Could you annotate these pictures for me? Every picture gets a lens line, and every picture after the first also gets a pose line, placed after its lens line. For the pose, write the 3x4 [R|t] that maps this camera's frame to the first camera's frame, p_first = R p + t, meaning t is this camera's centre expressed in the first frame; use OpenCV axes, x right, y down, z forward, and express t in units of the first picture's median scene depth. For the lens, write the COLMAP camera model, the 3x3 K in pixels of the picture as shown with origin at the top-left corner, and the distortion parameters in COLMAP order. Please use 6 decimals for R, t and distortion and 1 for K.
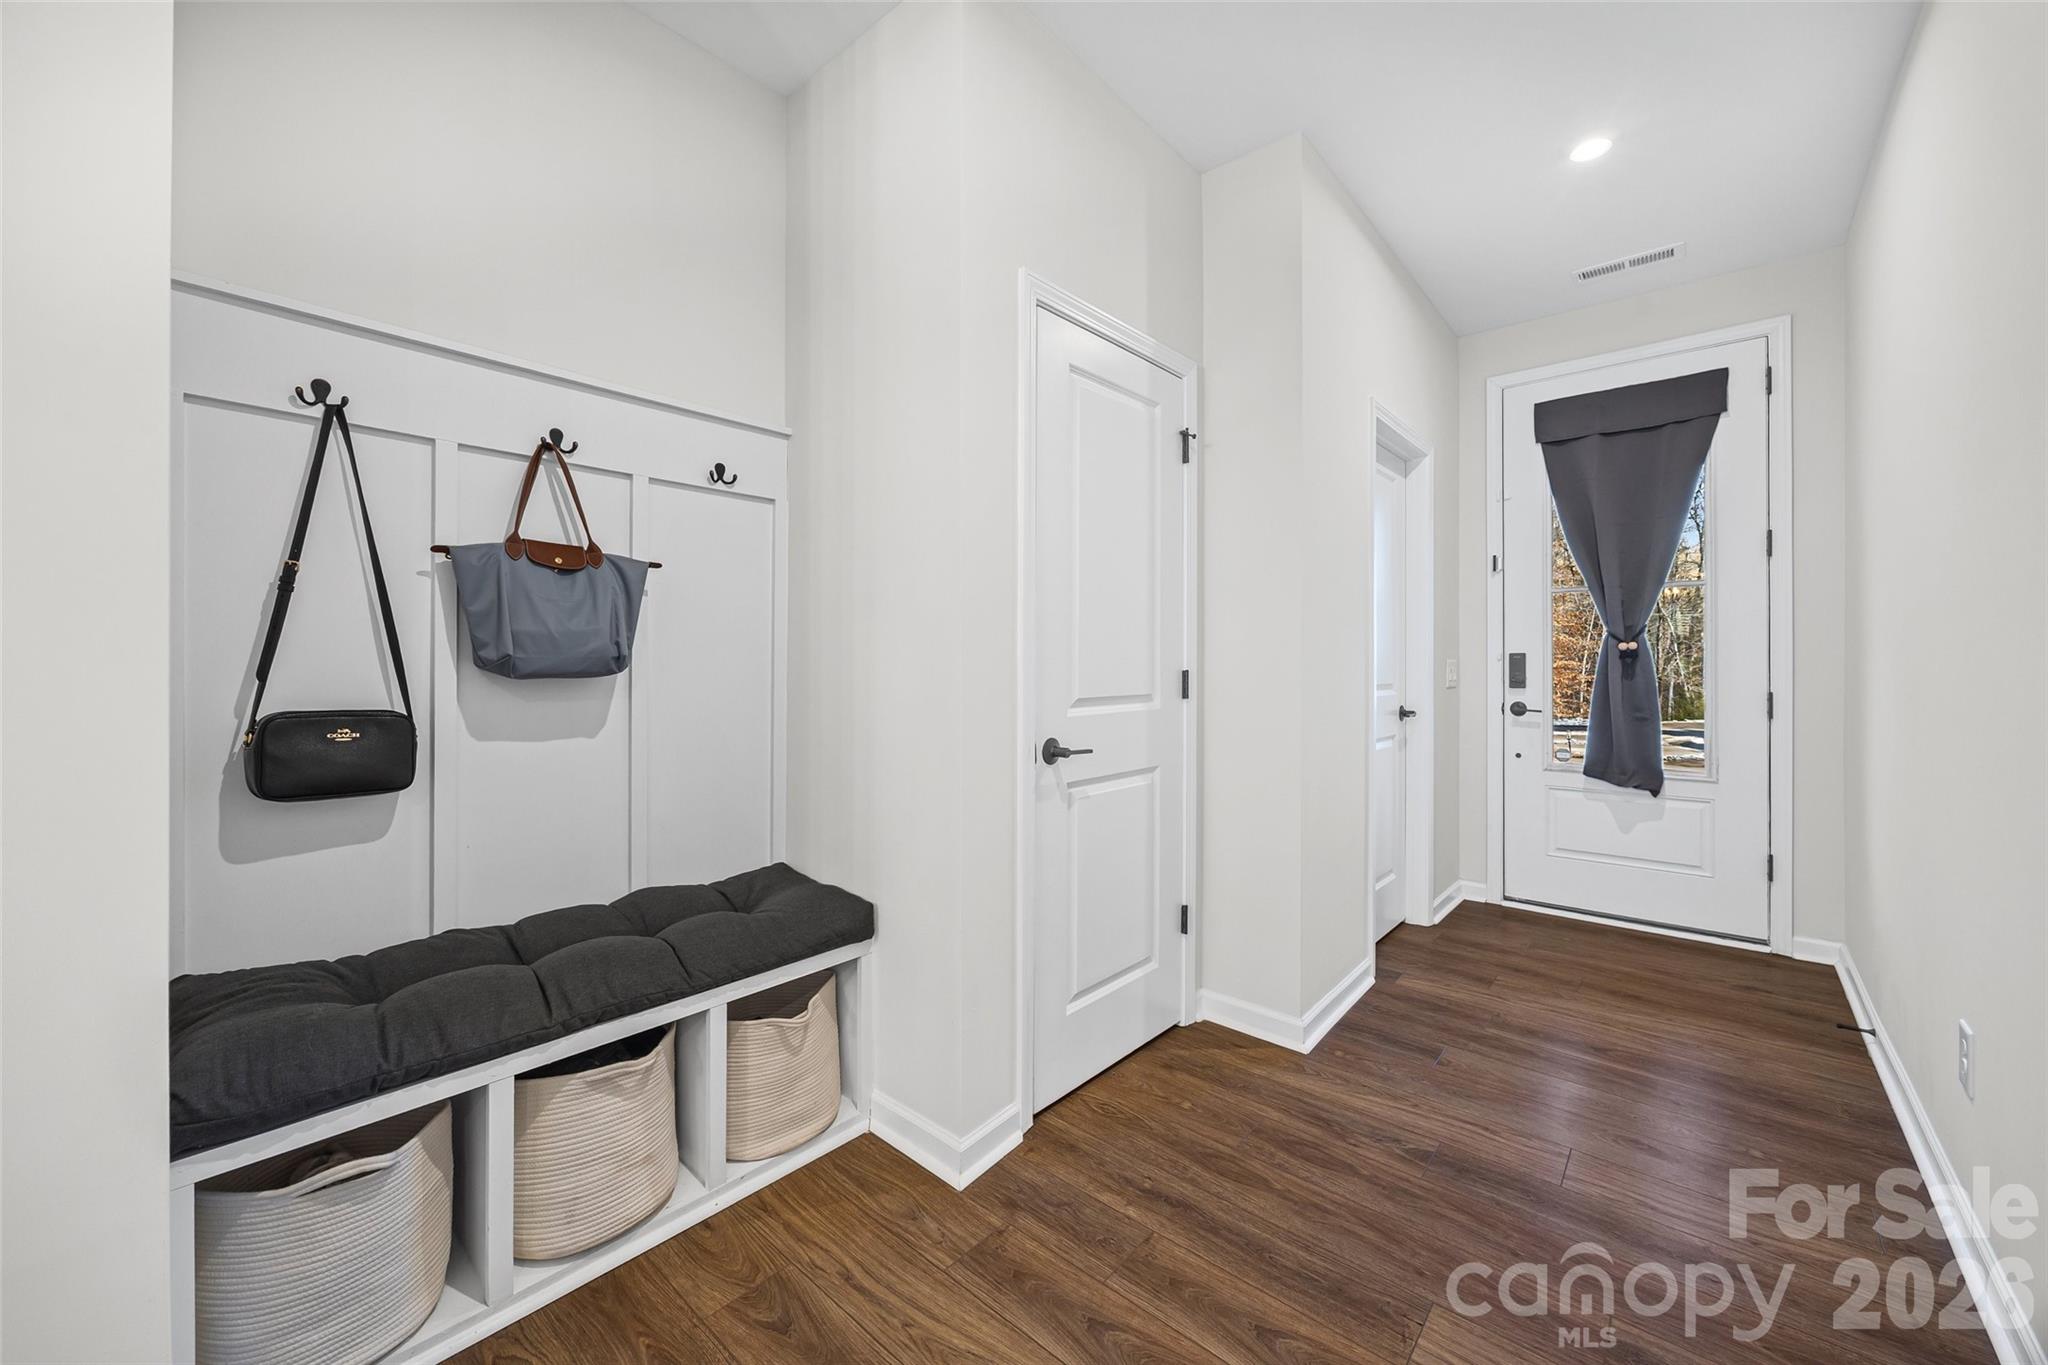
lens RADIAL K [[788.0, 0, 1017.8], [0, 788.0, 665.5], [0, 0, 1]] dist [-0.003588, 0.000232]
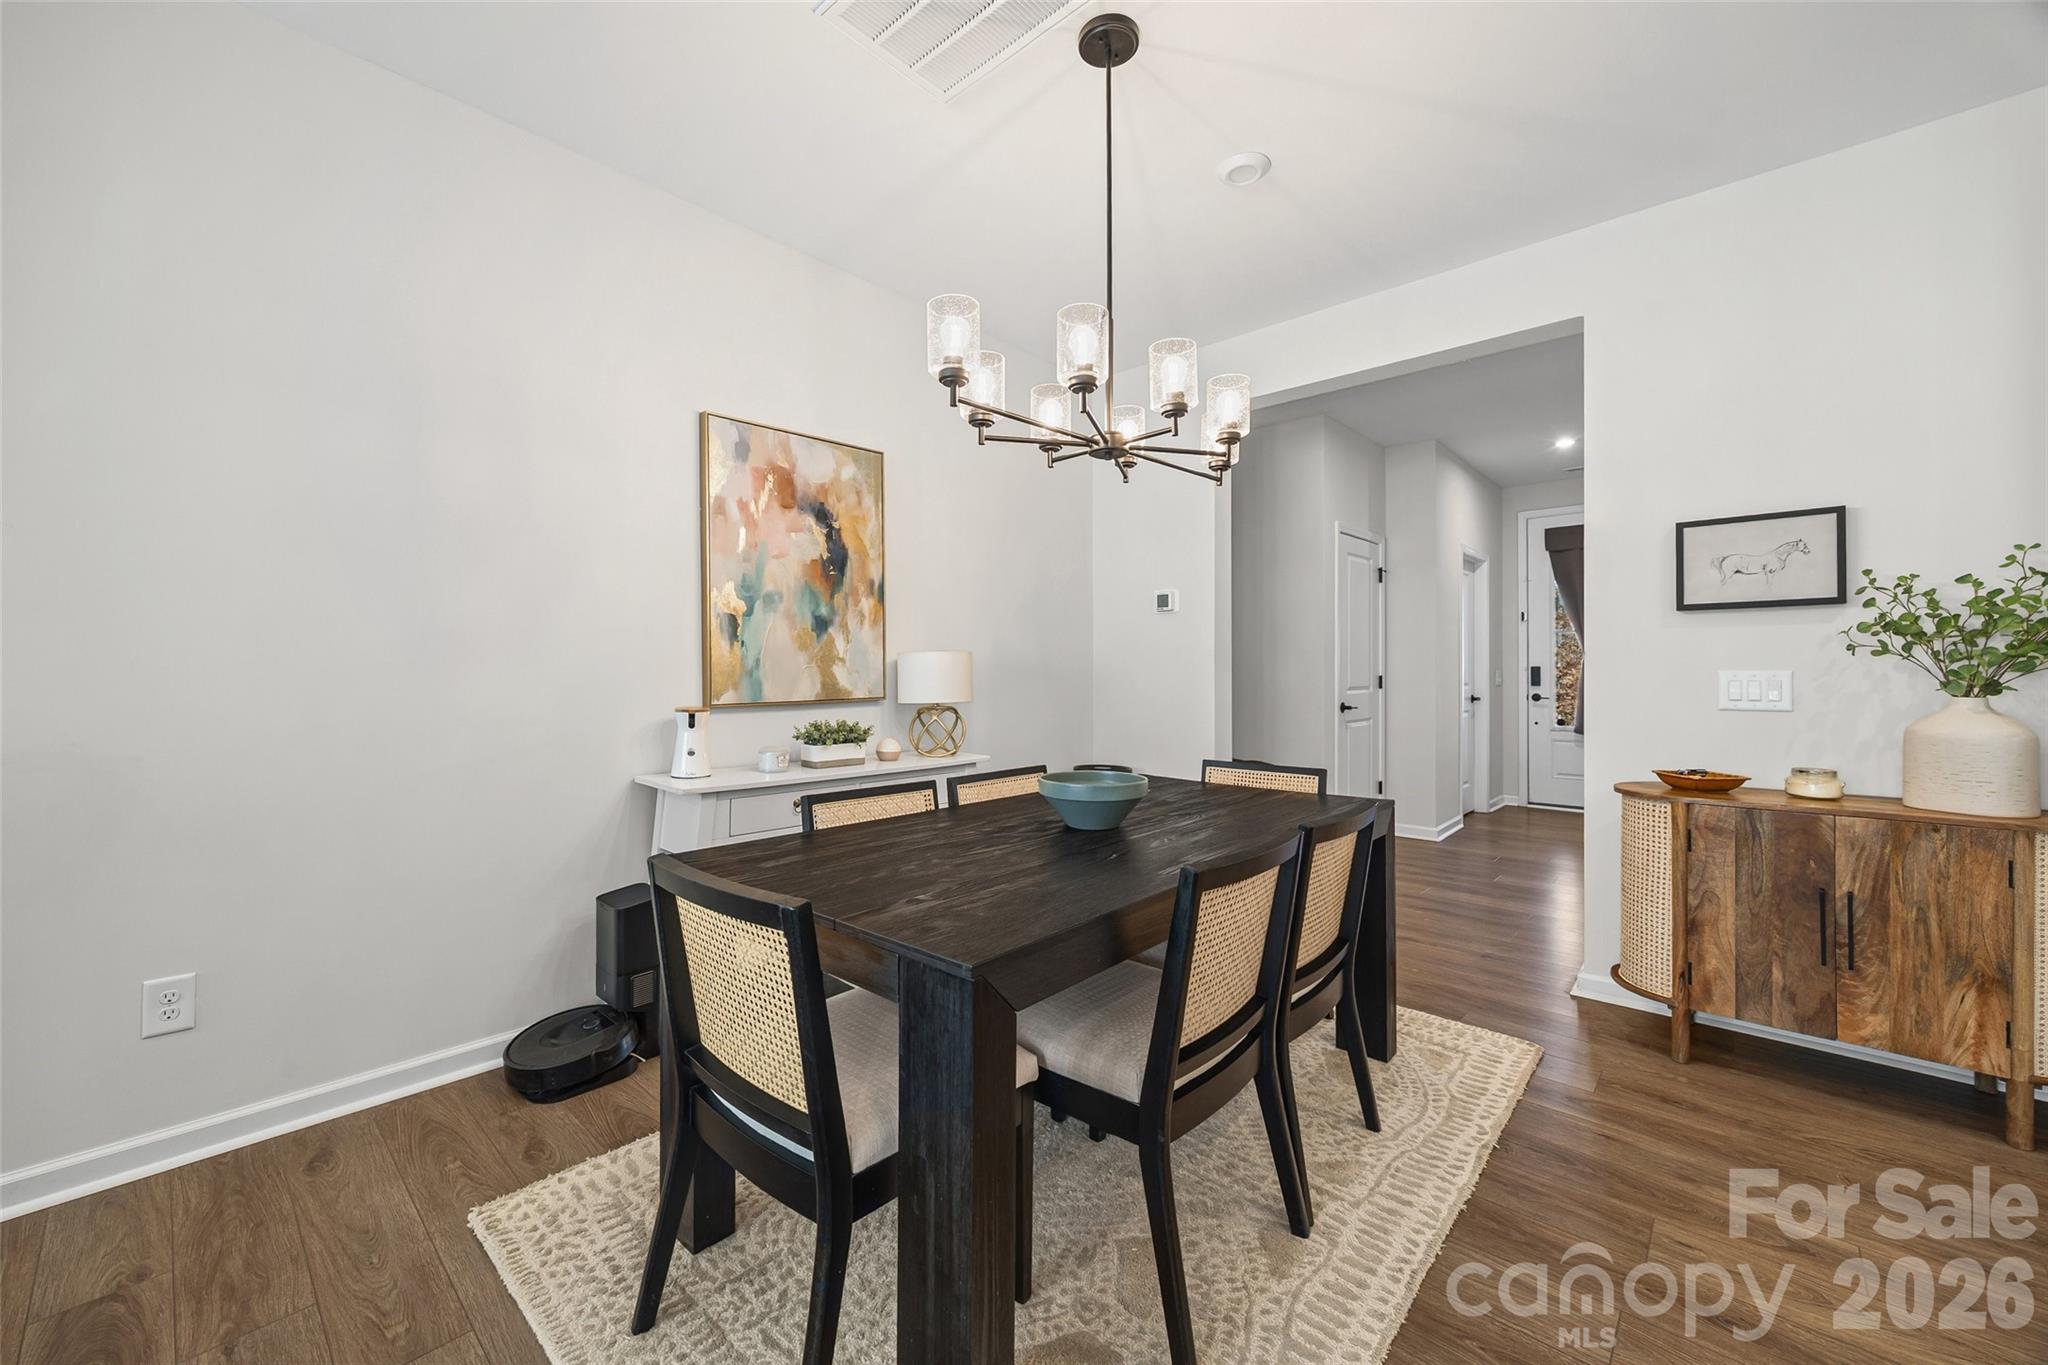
lens RADIAL K [[788.0, 0, 1021.9], [0, 788.0, 671.3], [0, 0, 1]] dist [-0.003588, 0.000232]
pose [[0.999644, -0.001286, -0.026652, -0.507140], [0.001205, 0.999995, -0.003067, -0.000424], [0.026656, 0.003034, 0.999640, -0.856568]]
